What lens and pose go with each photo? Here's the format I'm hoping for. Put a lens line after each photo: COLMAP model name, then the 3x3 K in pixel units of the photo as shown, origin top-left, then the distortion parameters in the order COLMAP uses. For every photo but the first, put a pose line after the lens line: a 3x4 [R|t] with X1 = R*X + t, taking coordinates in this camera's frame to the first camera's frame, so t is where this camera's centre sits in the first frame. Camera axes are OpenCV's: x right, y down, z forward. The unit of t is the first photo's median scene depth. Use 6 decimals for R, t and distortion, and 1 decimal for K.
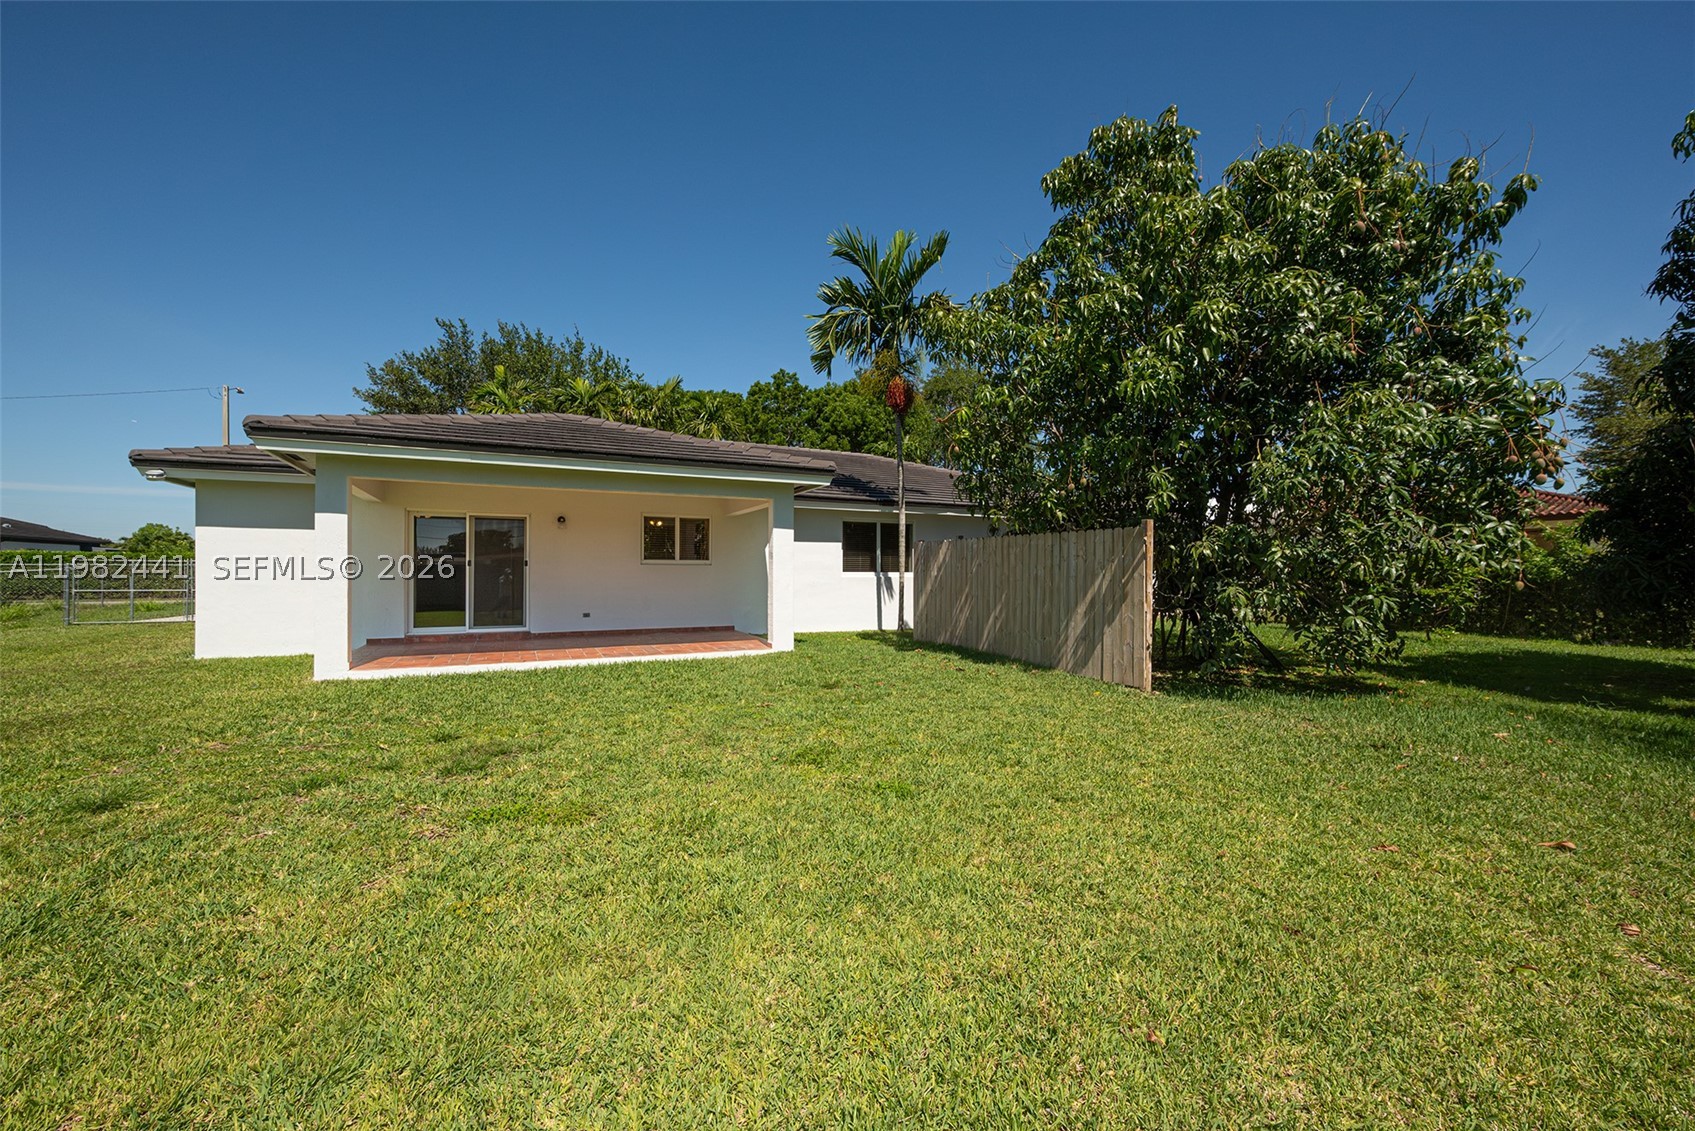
lens RADIAL K [[675.0, 0, 838.5], [0, 675.0, 571.9], [0, 0, 1]] dist [-0.008836, -0.000143]
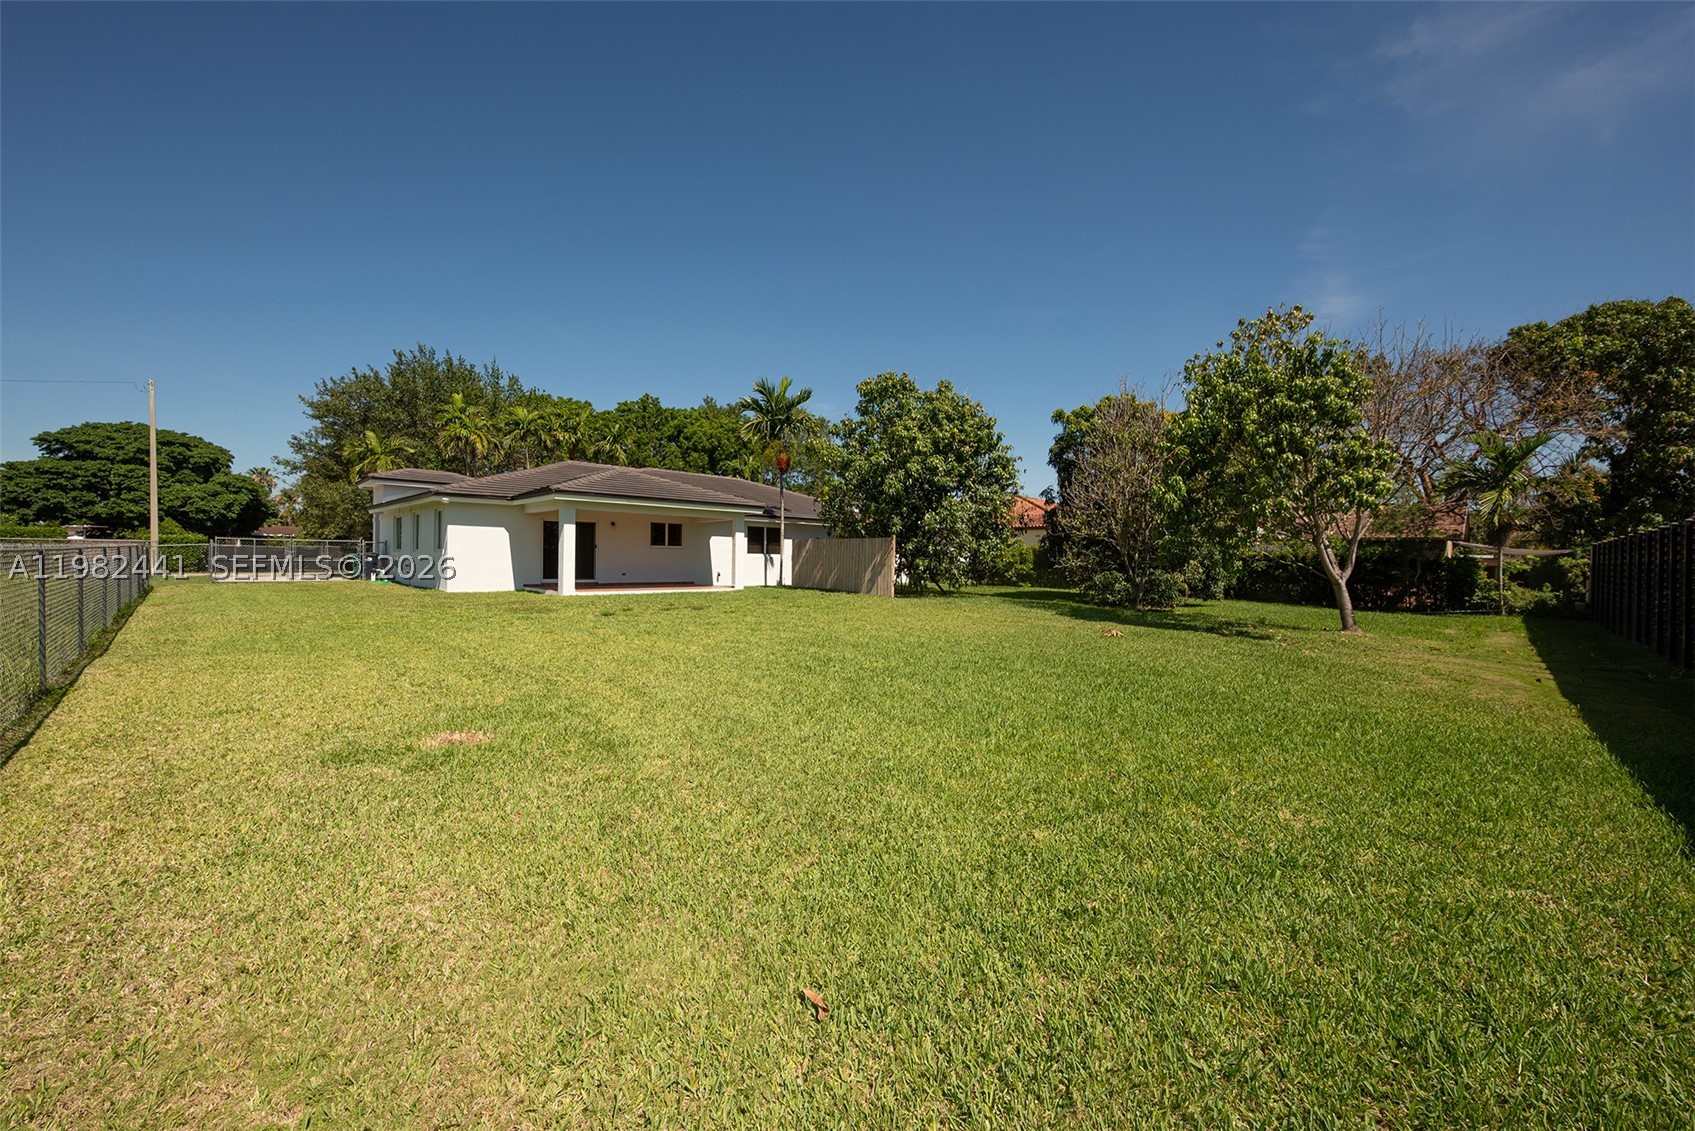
lens RADIAL K [[675.0, 0, 838.5], [0, 675.0, 571.9], [0, 0, 1]] dist [-0.008836, -0.000143]
pose [[0.954411, 0.005888, 0.298439, -0.429248], [-0.012001, 0.999754, 0.018653, 0.018074], [-0.298256, -0.021384, 0.954246, -1.167668]]
